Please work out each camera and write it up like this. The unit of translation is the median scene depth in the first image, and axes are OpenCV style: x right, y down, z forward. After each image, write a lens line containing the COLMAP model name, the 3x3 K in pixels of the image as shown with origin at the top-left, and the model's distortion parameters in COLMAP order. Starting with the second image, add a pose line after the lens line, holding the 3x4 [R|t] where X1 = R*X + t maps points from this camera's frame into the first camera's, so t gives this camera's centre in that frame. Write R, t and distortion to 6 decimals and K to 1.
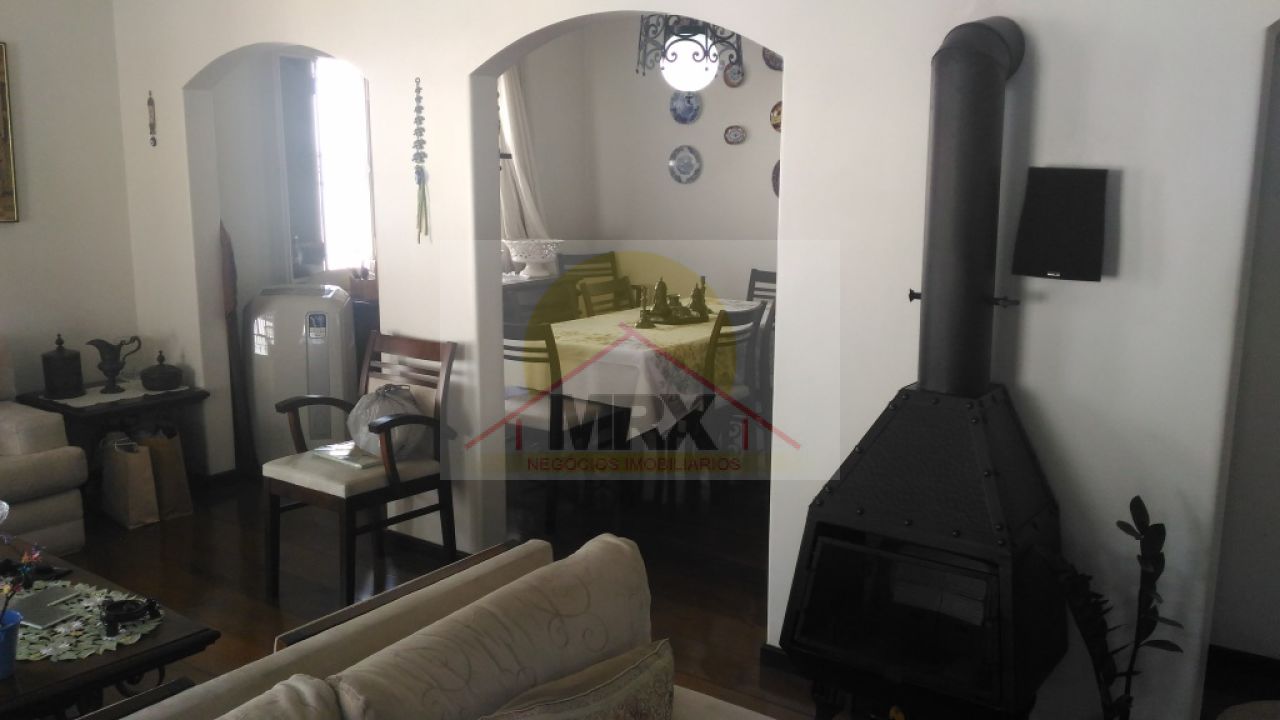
lens RADIAL K [[1042.5, 0, 637.3], [0, 1042.5, 366.1], [0, 0, 1]] dist [0.062012, -0.004662]
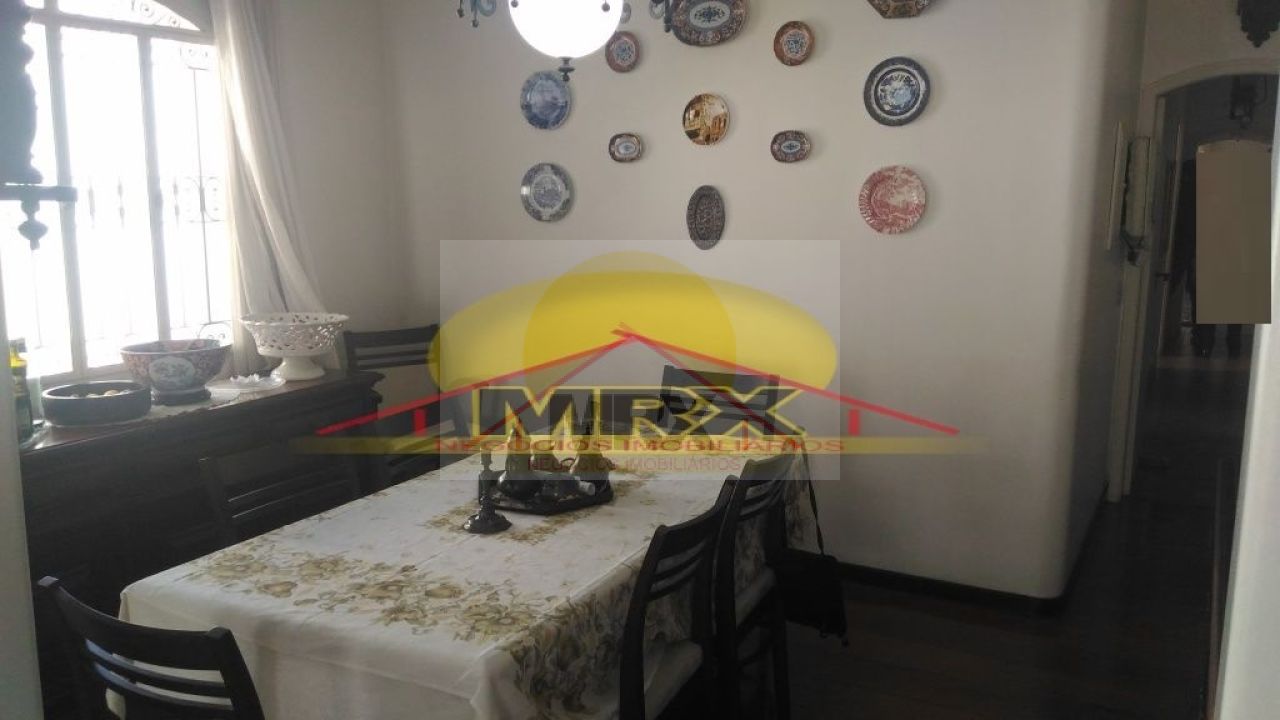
lens RADIAL K [[1042.5, 0, 648.8], [0, 1042.5, 353.3], [0, 0, 1]] dist [0.062012, -0.004662]
pose [[0.987123, -0.020233, 0.158679, 0.004191], [0.024681, 0.999354, -0.026112, -0.079499], [-0.158048, 0.029692, 0.986985, 0.376905]]
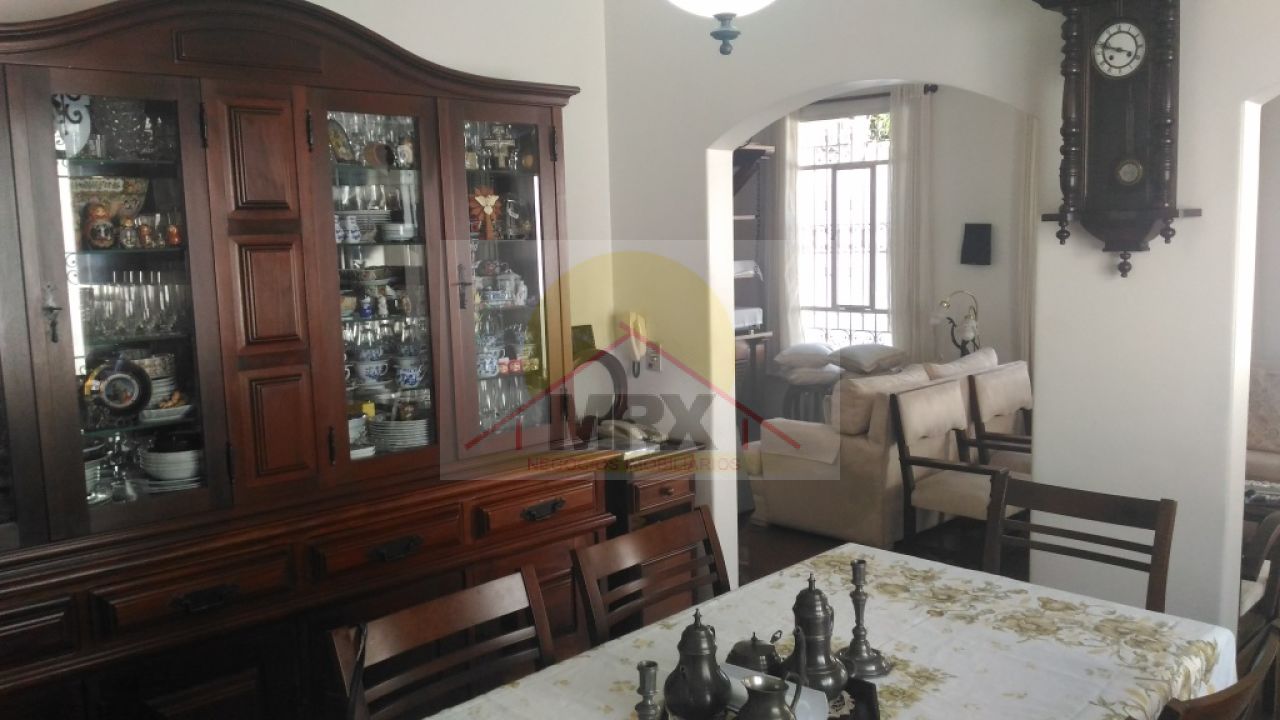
lens RADIAL K [[1042.5, 0, 641.1], [0, 1042.5, 359.2], [0, 0, 1]] dist [0.062012, -0.004662]
pose [[-0.987290, 0.000456, 0.158929, 0.018384], [0.053295, 0.943046, 0.328365, -0.204972], [-0.149728, 0.332662, -0.931084, 0.996865]]
